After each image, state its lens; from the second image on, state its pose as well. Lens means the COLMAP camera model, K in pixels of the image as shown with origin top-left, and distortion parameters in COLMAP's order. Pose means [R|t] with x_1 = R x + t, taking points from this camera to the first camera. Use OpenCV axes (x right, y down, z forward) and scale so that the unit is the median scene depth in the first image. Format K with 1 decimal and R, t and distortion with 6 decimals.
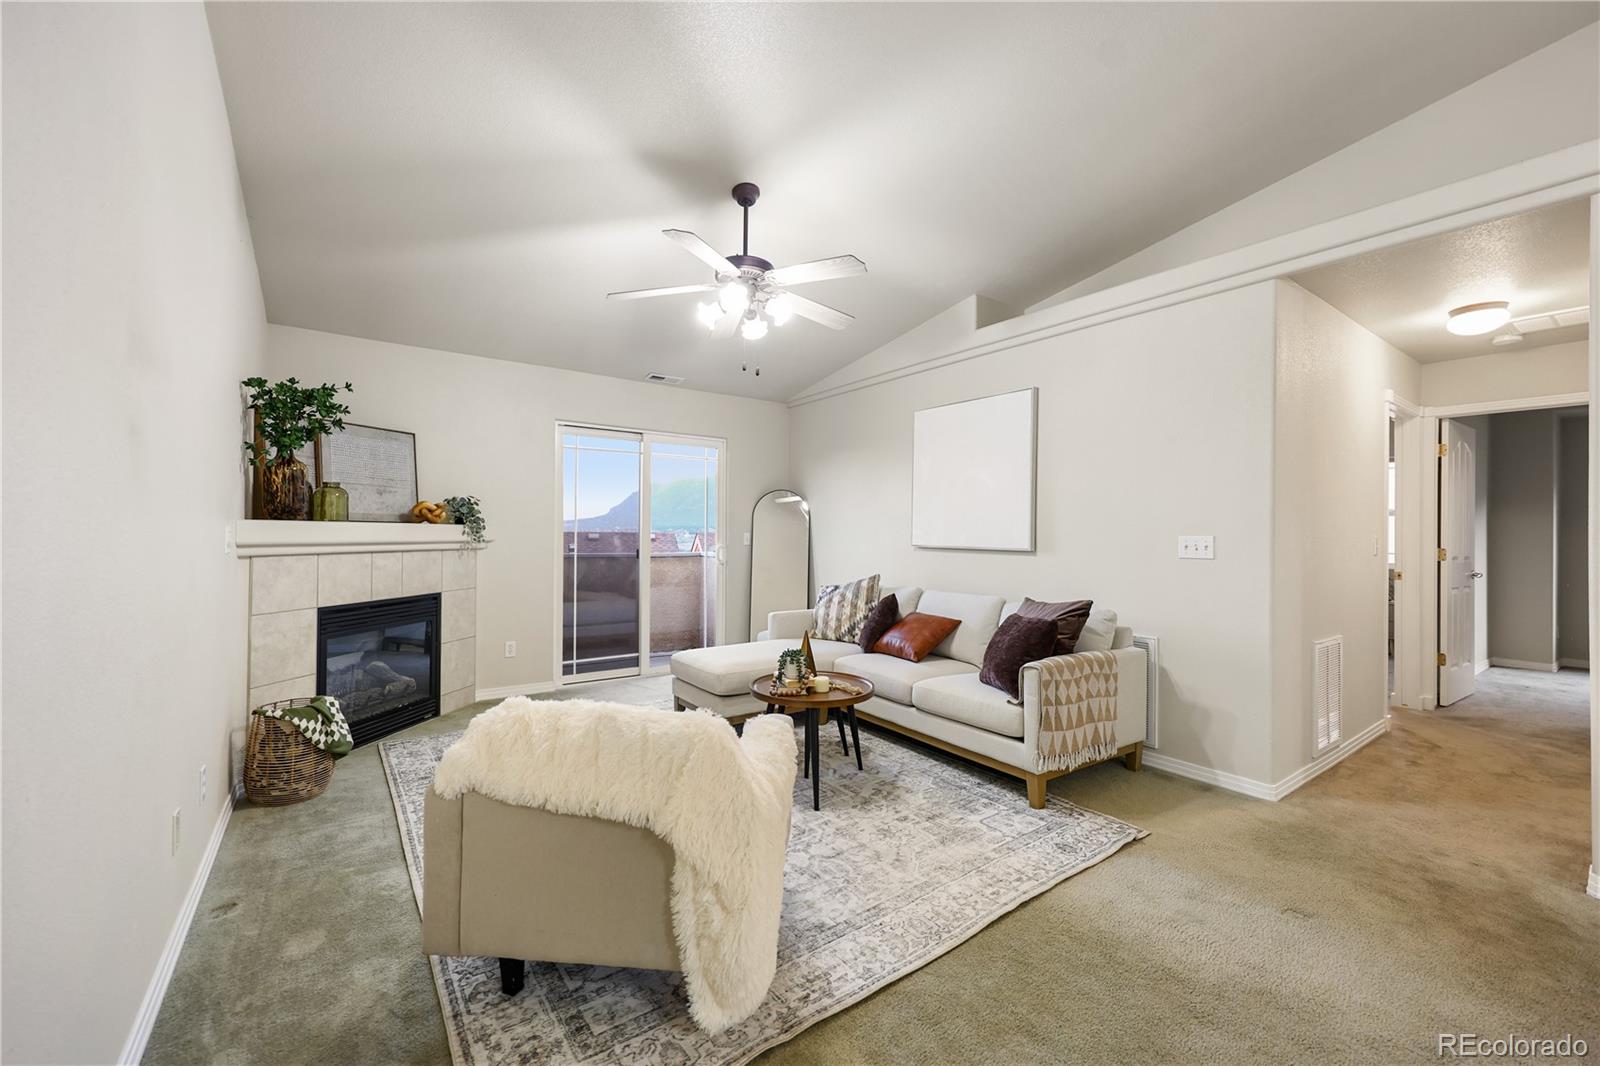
lens RADIAL K [[643.6, 0, 805.0], [0, 643.6, 532.3], [0, 0, 1]] dist [0.002033, -0.000173]
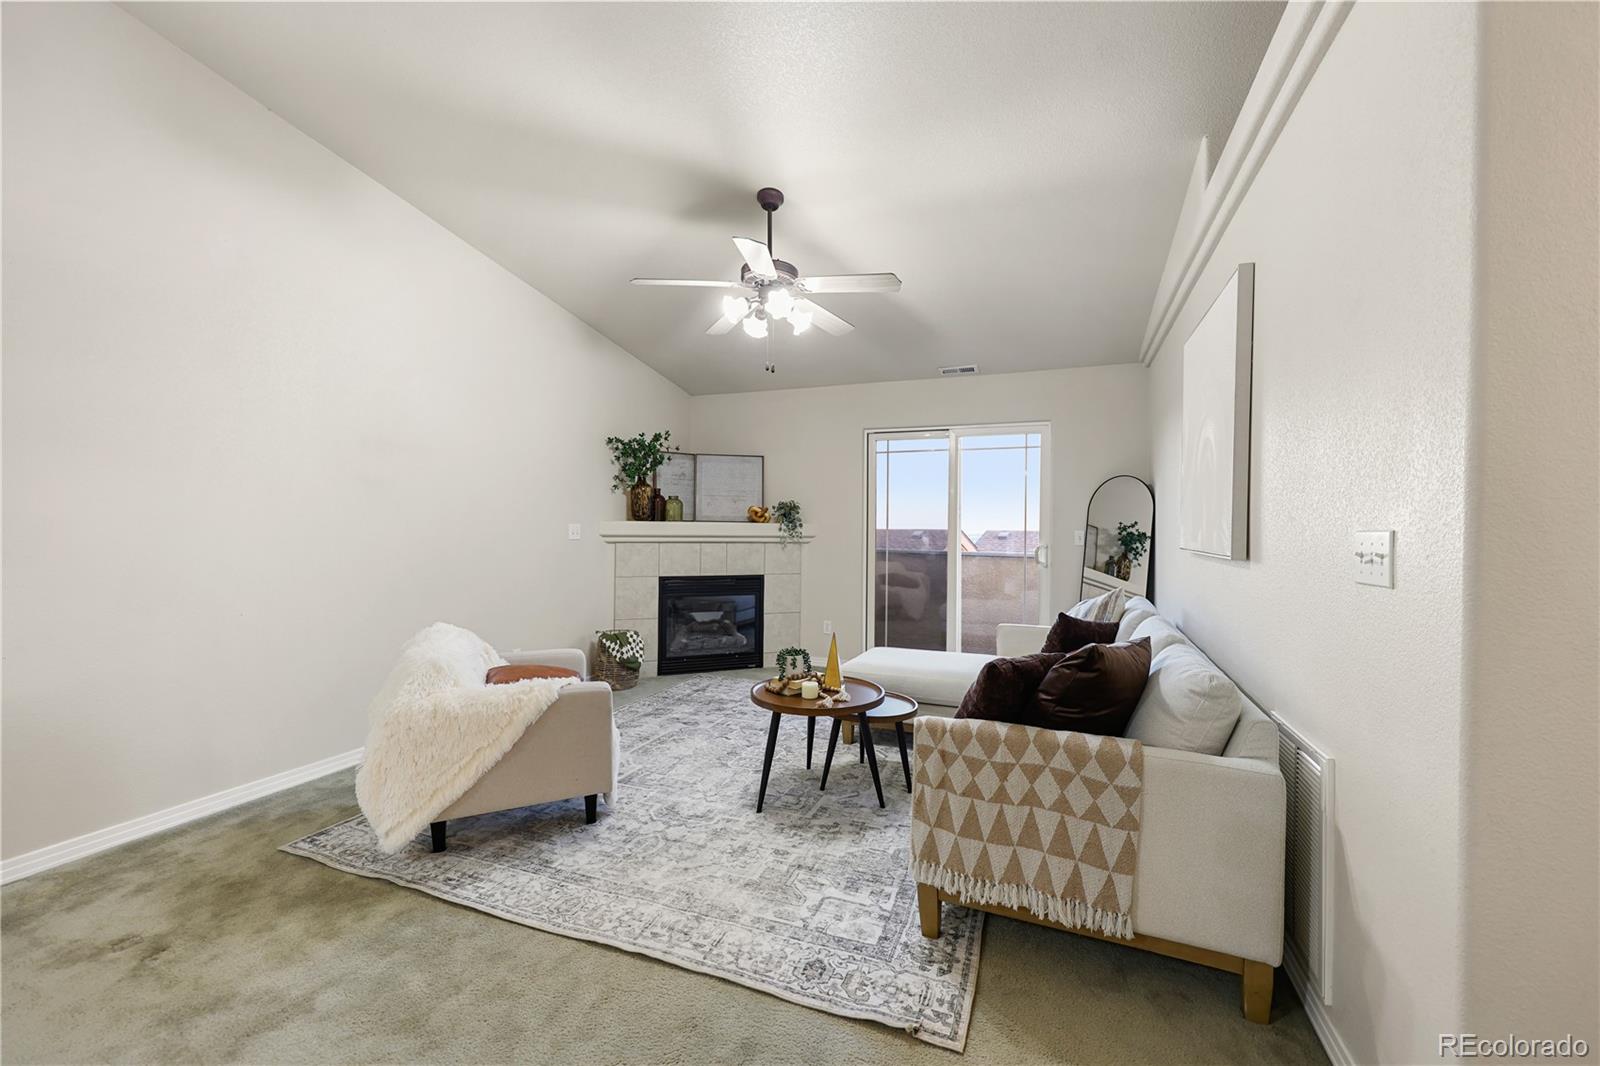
lens RADIAL K [[643.6, 0, 795.0], [0, 643.6, 527.6], [0, 0, 1]] dist [0.002033, -0.000173]
pose [[0.526878, -0.004306, -0.849930, 0.811463], [-0.003842, 0.999965, -0.007448, 0.009075], [0.849932, 0.007190, 0.526843, 0.494430]]
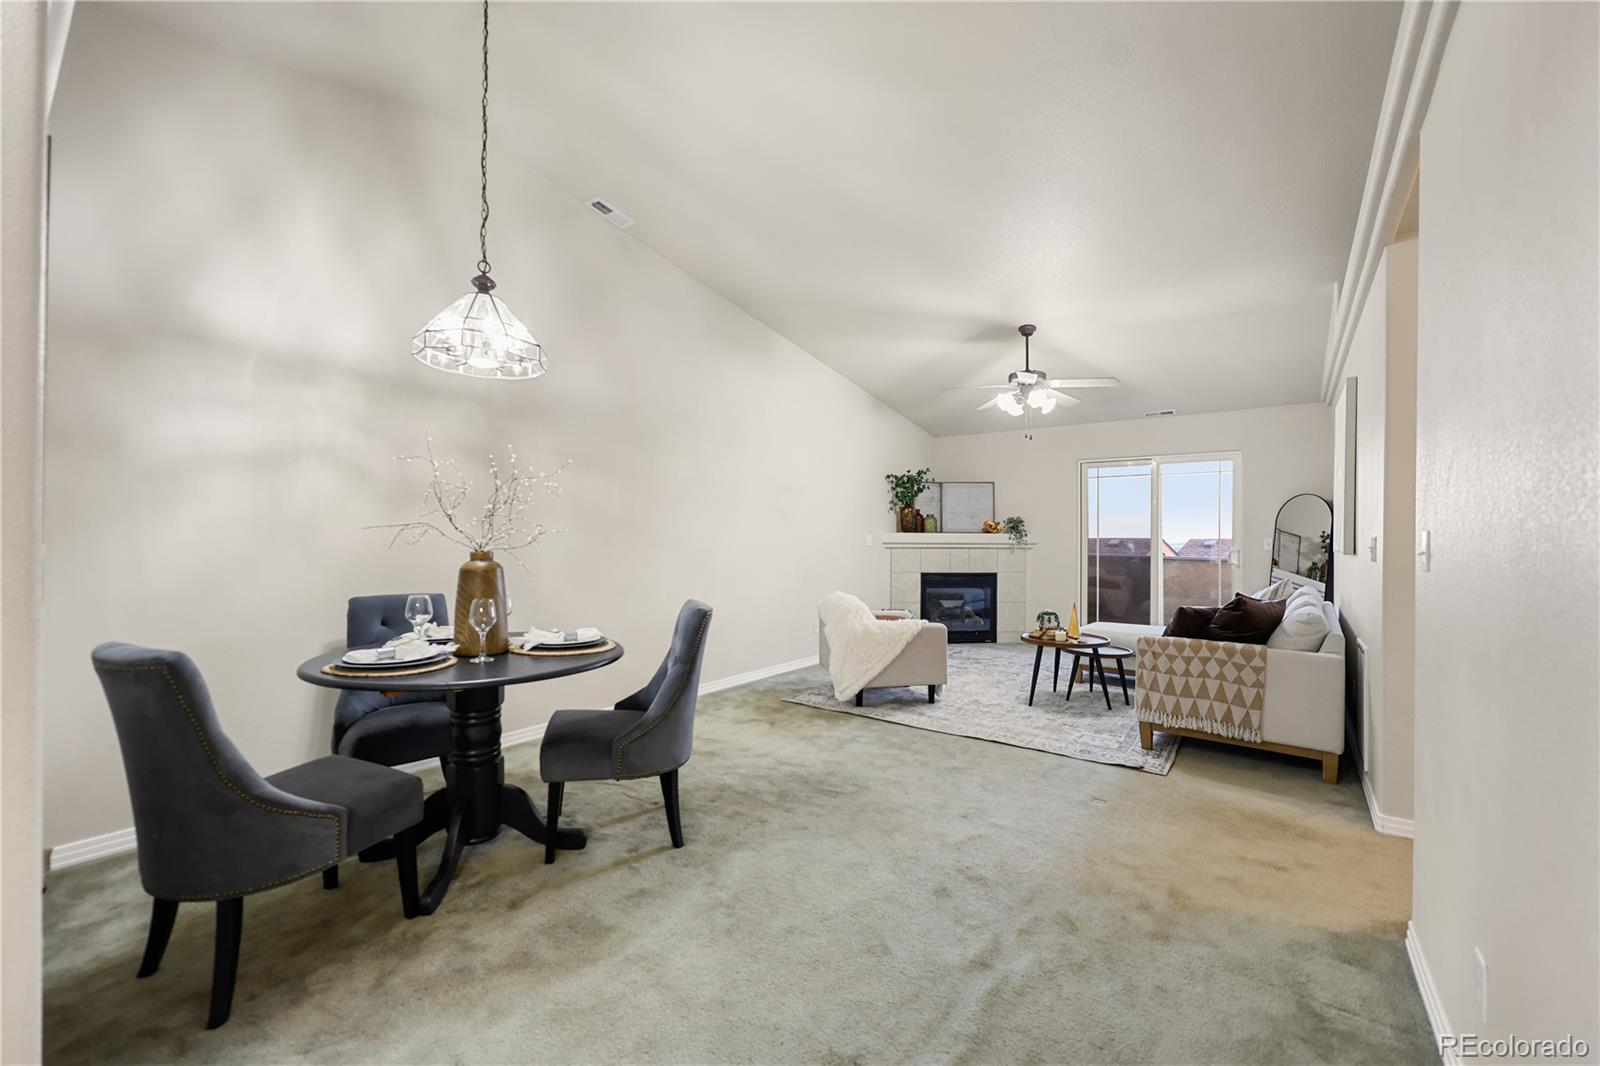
lens RADIAL K [[643.6, 0, 799.4], [0, 643.6, 534.2], [0, 0, 1]] dist [0.002033, -0.000173]
pose [[0.291298, -0.011043, -0.956569, 1.311422], [-0.002175, 0.999923, -0.012206, 0.016244], [0.956630, 0.005636, 0.291252, -0.032600]]
